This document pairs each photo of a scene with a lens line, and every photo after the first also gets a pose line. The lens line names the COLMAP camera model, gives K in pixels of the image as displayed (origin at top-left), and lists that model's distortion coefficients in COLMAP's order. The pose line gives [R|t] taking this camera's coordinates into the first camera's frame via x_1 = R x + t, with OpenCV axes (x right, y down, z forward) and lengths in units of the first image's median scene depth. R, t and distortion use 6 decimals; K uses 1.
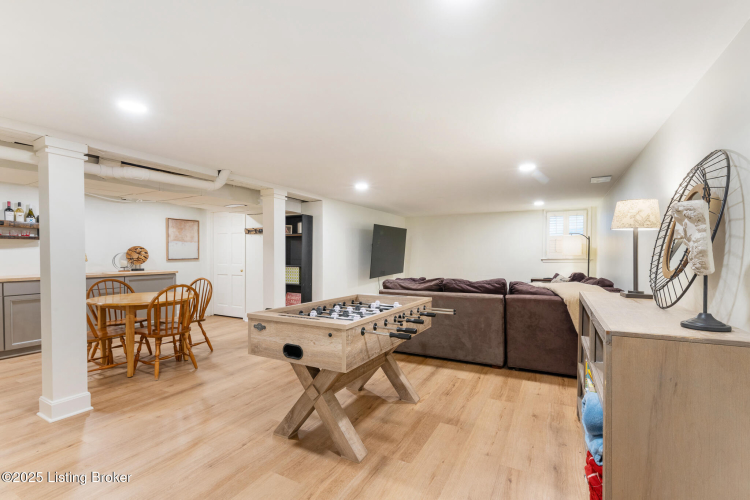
lens RADIAL K [[339.7, 0, 372.6], [0, 339.7, 258.1], [0, 0, 1]] dist [0.001572, -0.000300]
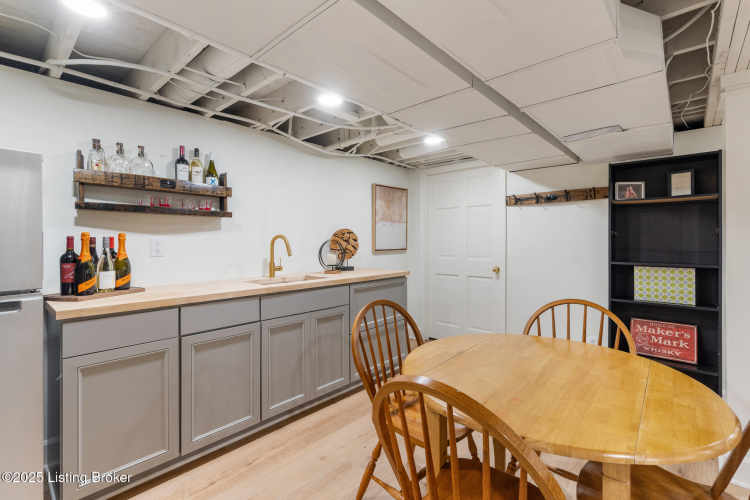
lens RADIAL K [[339.7, 0, 364.0], [0, 339.7, 236.5], [0, 0, 1]] dist [0.001572, -0.000300]
pose [[0.970777, -0.010938, -0.239736, -0.646117], [0.004861, 0.999652, -0.025922, -0.008349], [0.239936, 0.023999, 0.970492, 0.537596]]
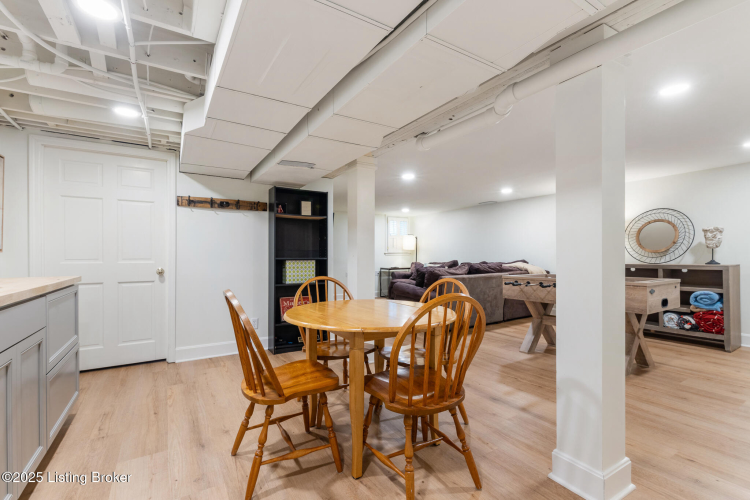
lens RADIAL K [[339.7, 0, 376.2], [0, 339.7, 254.2], [0, 0, 1]] dist [0.001572, -0.000300]
pose [[0.488929, -0.001345, 0.872322, -0.964141], [0.014405, 0.999875, -0.006532, 0.023268], [-0.872204, 0.015759, 0.488888, 0.610775]]
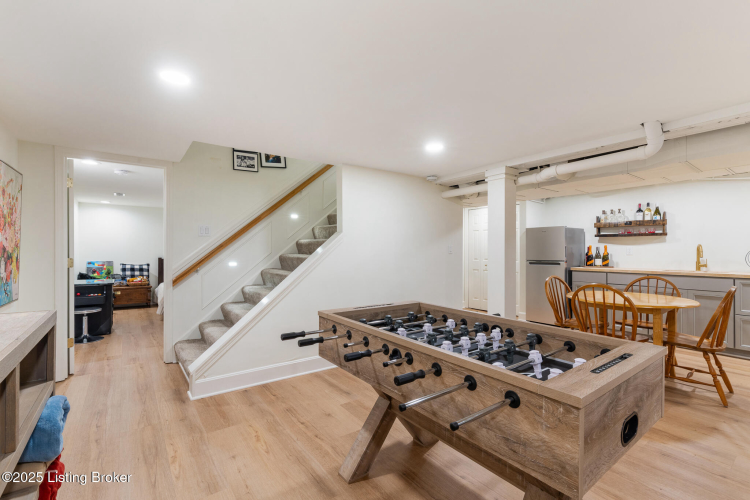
lens RADIAL K [[339.7, 0, 373.7], [0, 339.7, 245.5], [0, 0, 1]] dist [0.001572, -0.000300]
pose [[-0.435059, -0.014040, -0.900293, 0.343782], [-0.012919, 0.999873, -0.009350, -0.002833], [0.900309, 0.007563, -0.435185, 0.673804]]
